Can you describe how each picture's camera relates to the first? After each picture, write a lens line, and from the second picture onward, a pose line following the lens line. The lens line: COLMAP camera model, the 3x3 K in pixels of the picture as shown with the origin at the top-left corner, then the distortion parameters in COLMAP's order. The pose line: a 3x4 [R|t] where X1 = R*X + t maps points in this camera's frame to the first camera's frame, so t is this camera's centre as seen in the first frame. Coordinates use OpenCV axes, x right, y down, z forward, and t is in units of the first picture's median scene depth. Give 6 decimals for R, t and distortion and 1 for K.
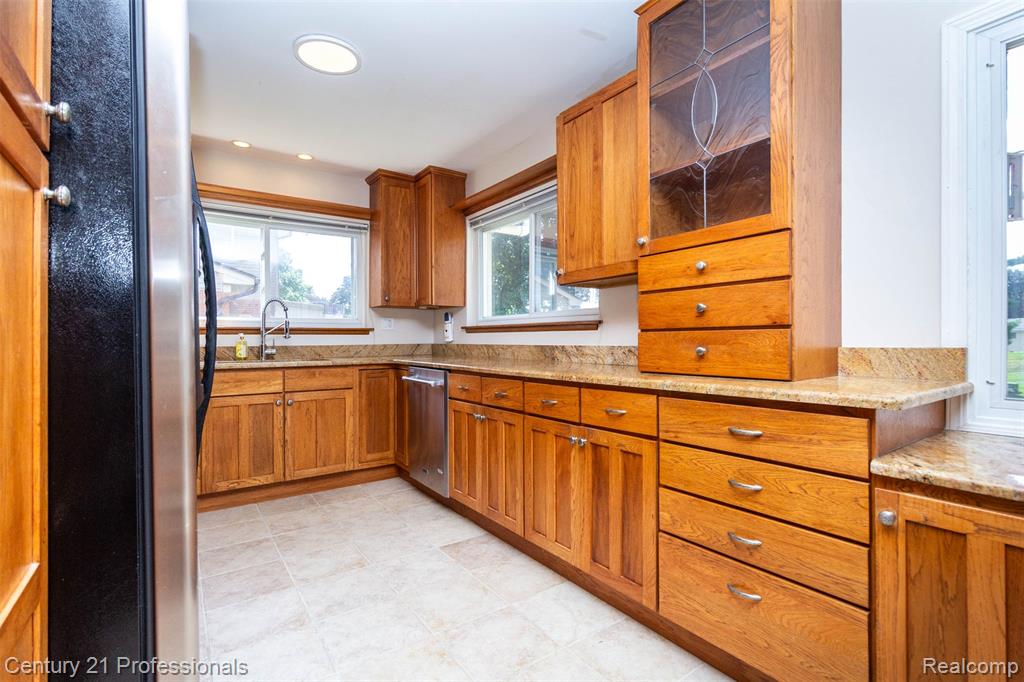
lens RADIAL K [[478.7, 0, 503.3], [0, 478.7, 337.7], [0, 0, 1]] dist [0.001082, 0.000143]
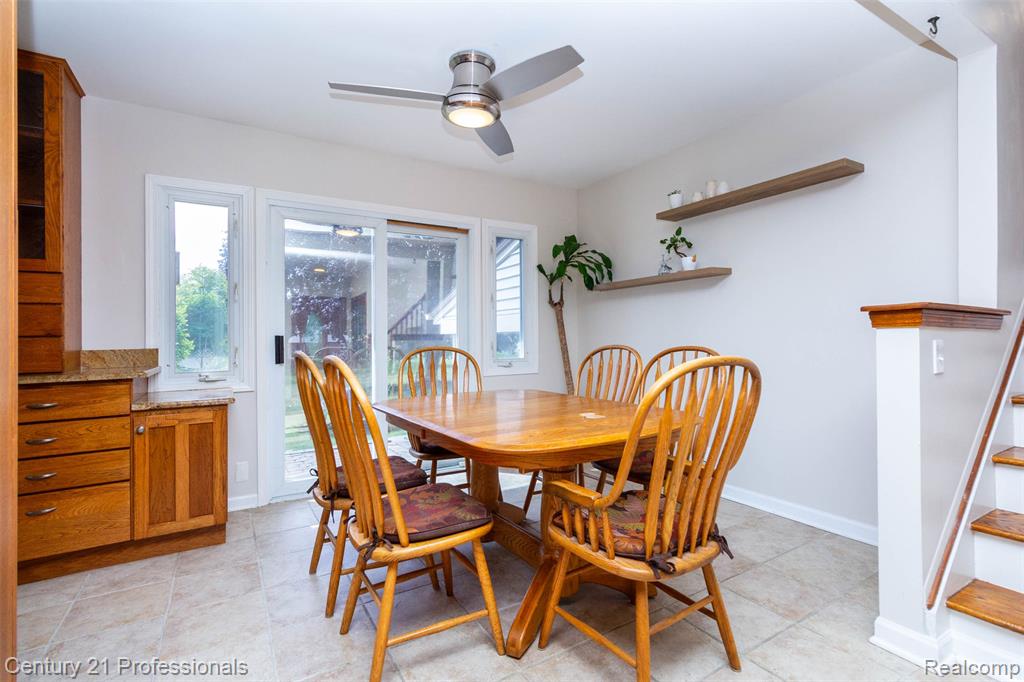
lens RADIAL K [[478.7, 0, 520.0], [0, 478.7, 341.5], [0, 0, 1]] dist [0.001082, 0.000143]
pose [[0.060161, 0.001390, 0.998188, -0.880285], [0.009143, 0.999956, -0.001944, 0.009268], [-0.998147, 0.009243, 0.060145, -0.577916]]
